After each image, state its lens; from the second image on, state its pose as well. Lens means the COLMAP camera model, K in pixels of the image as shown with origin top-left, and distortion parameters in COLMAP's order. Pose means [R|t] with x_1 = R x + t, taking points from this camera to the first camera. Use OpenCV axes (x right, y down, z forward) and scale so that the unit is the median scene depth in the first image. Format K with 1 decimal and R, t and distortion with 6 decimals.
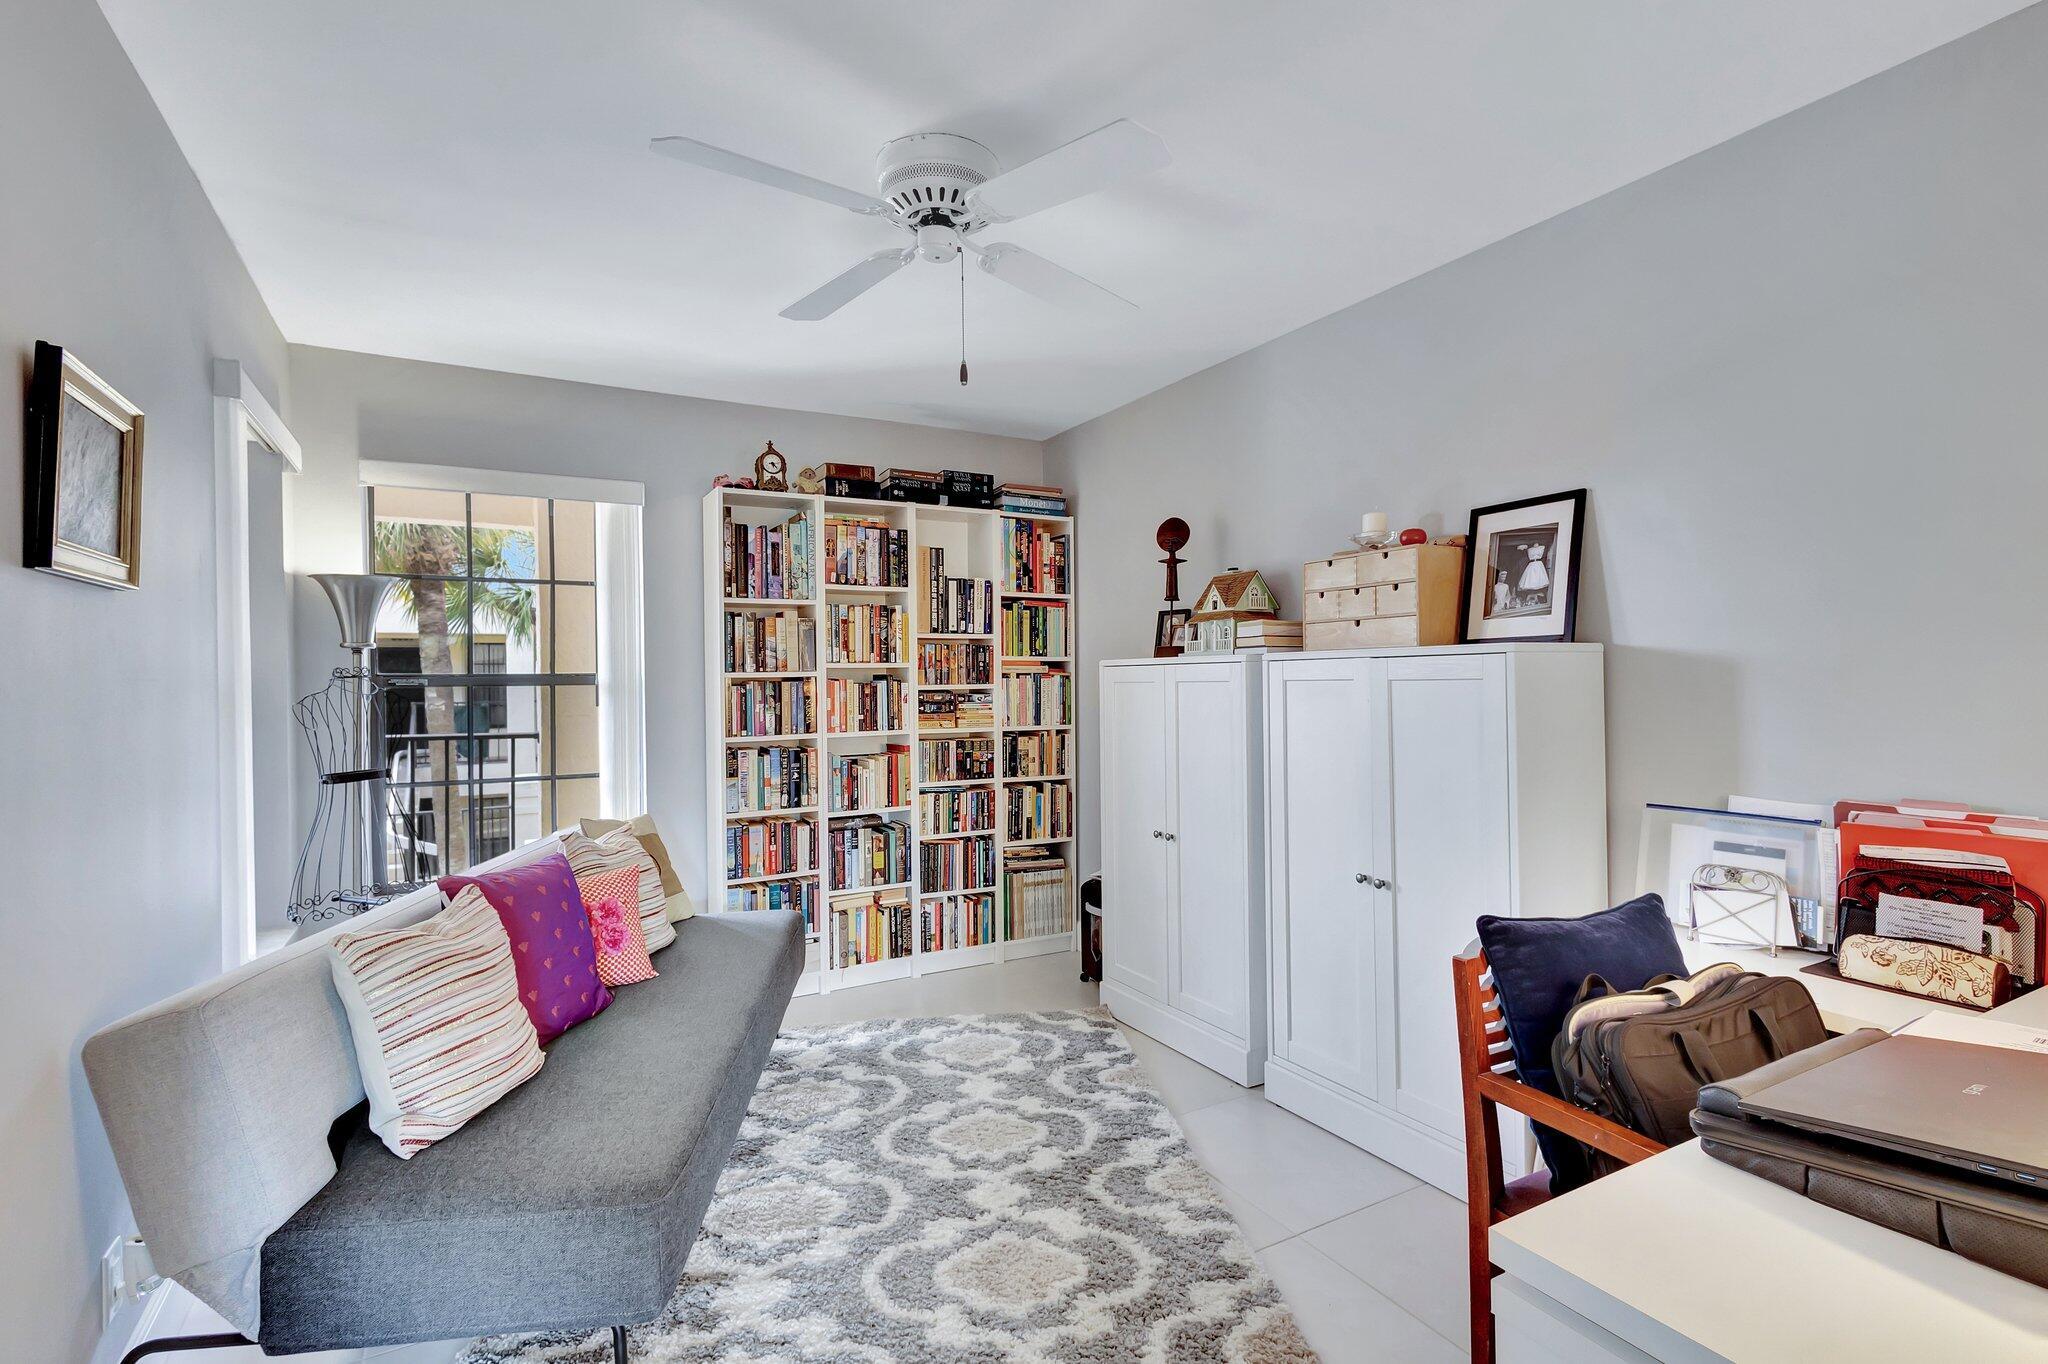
lens RADIAL K [[947.9, 0, 1033.3], [0, 947.9, 681.3], [0, 0, 1]] dist [0.003803, 0.000145]
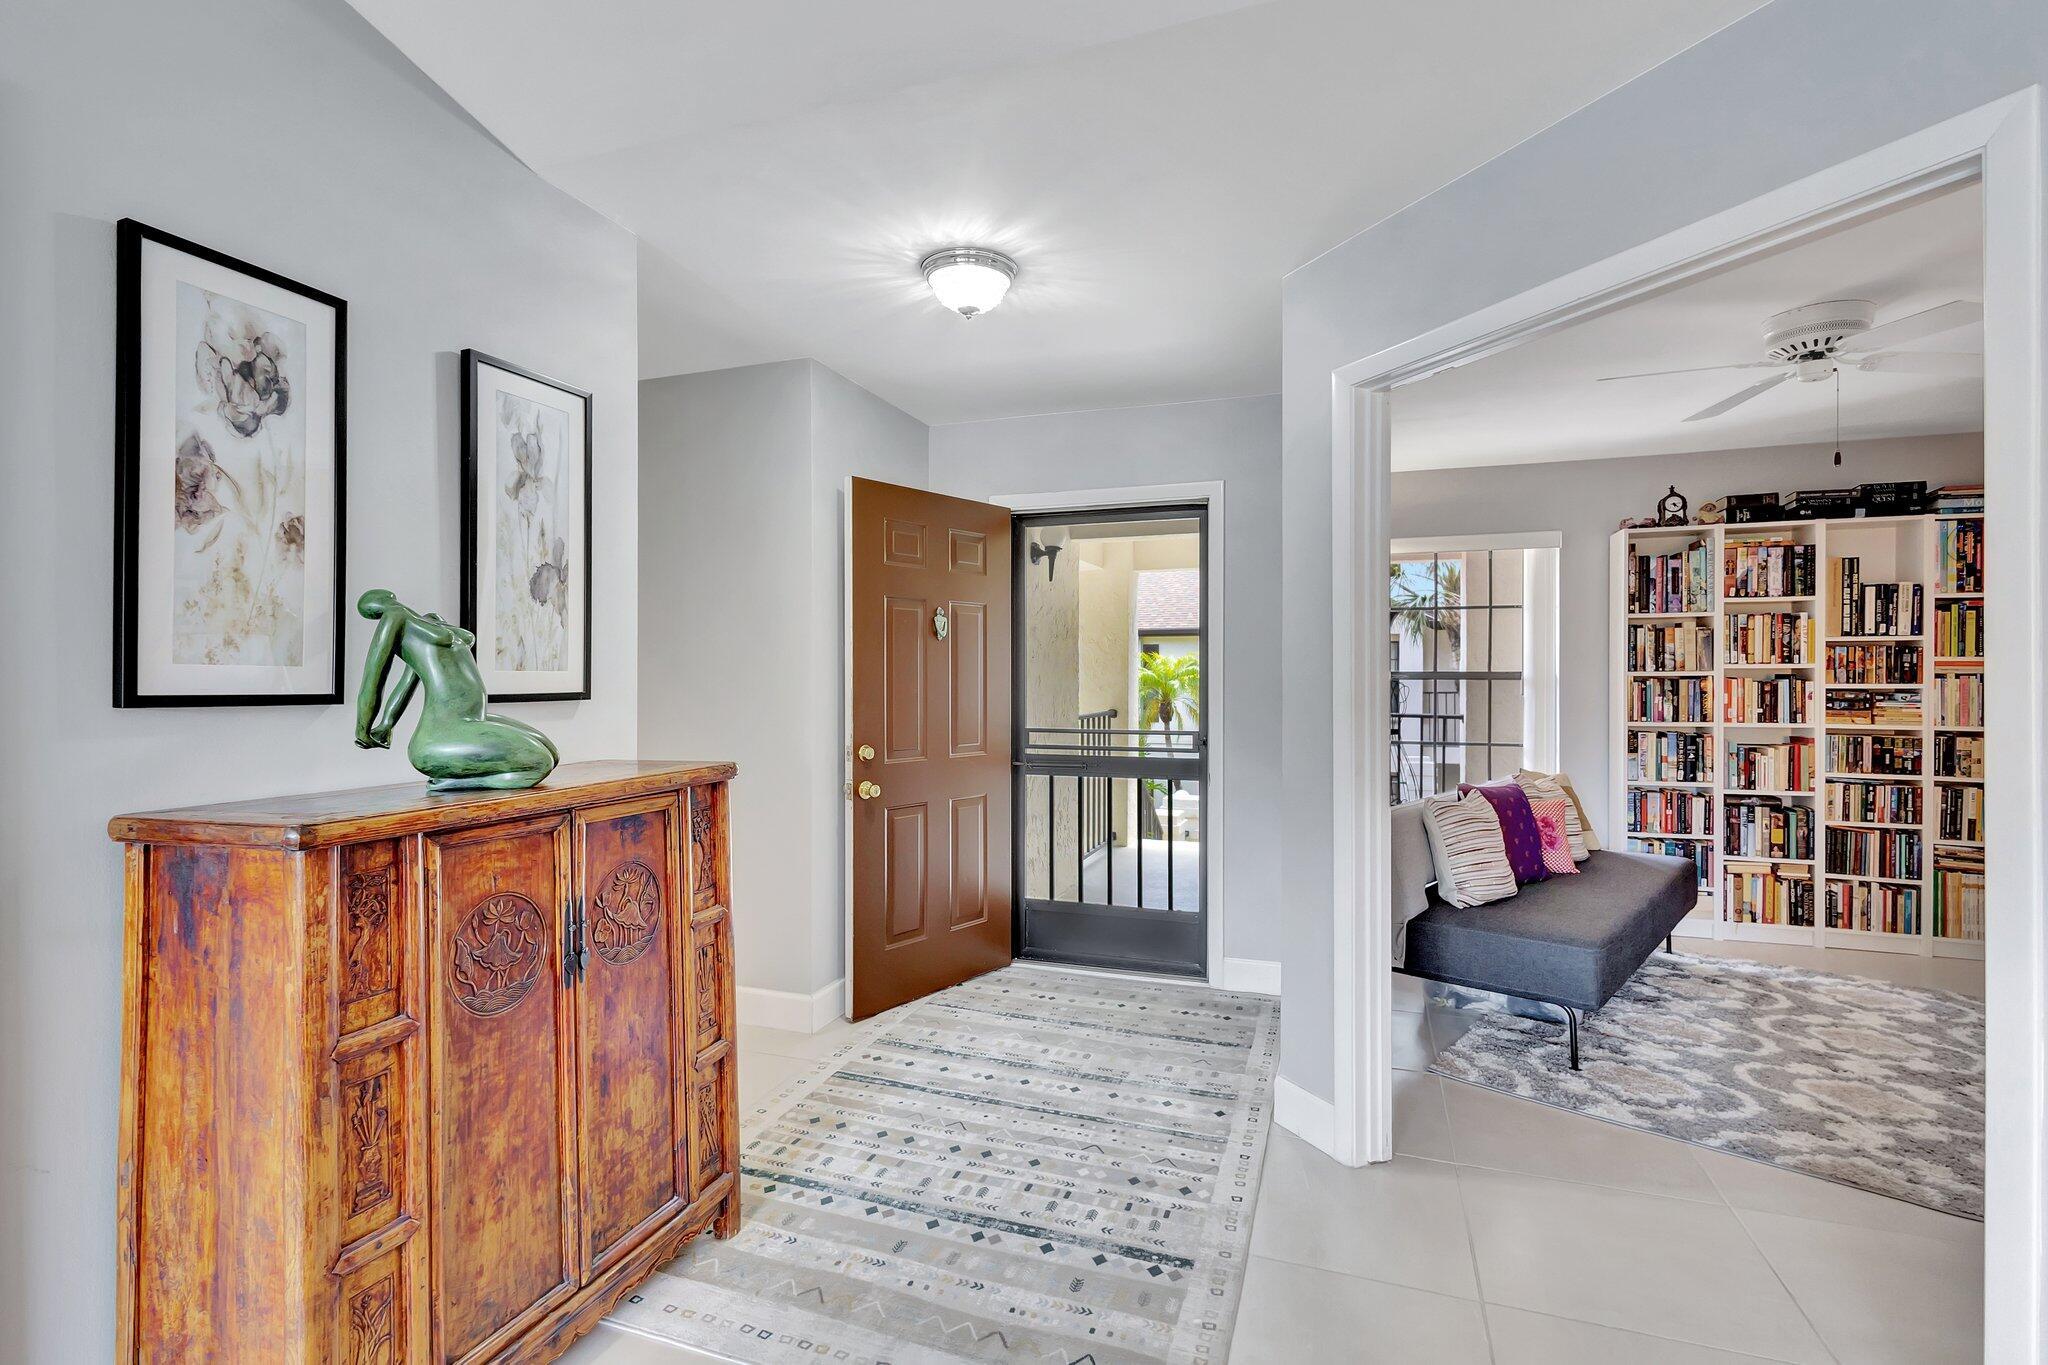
lens RADIAL K [[969.6, 0, 996.8], [0, 969.6, 681.7], [0, 0, 1]] dist [0.001184, -0.000492]
pose [[0.641216, 0.014274, -0.767228, 0.131688], [-0.008665, 0.999898, 0.011360, -0.003136], [0.767311, -0.000636, 0.641274, -0.485100]]
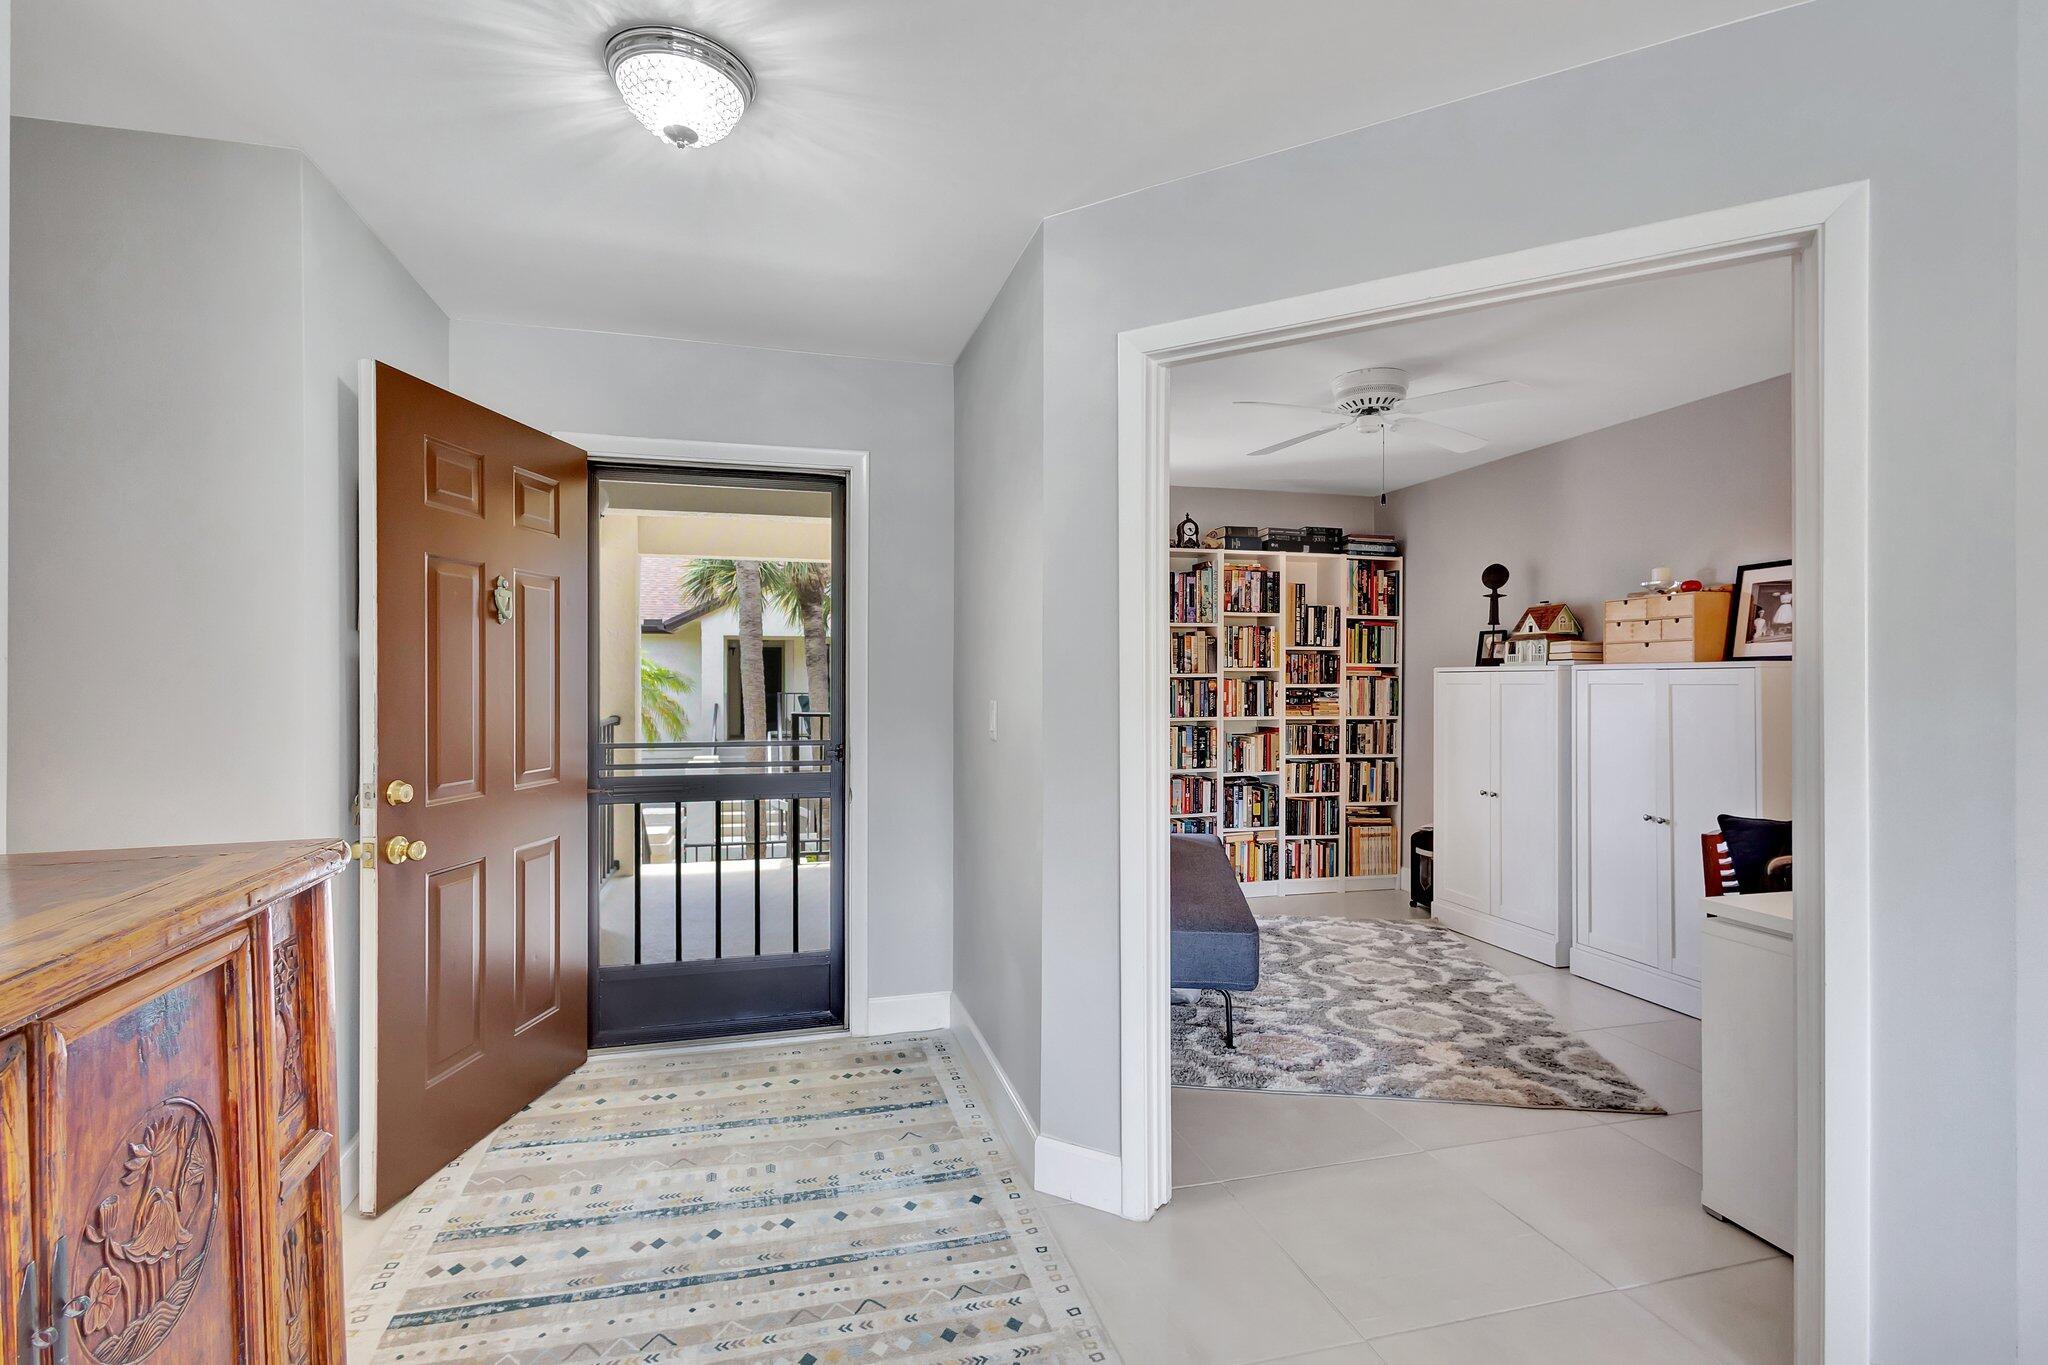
lens RADIAL K [[959.1, 0, 1019.3], [0, 959.1, 681.6], [0, 0, 1]] dist [0.001532, 0.000260]
pose [[0.968264, 0.012862, -0.249597, -0.154795], [-0.012591, 0.999917, 0.002682, 0.001834], [0.249611, 0.000546, 0.968346, -0.464355]]
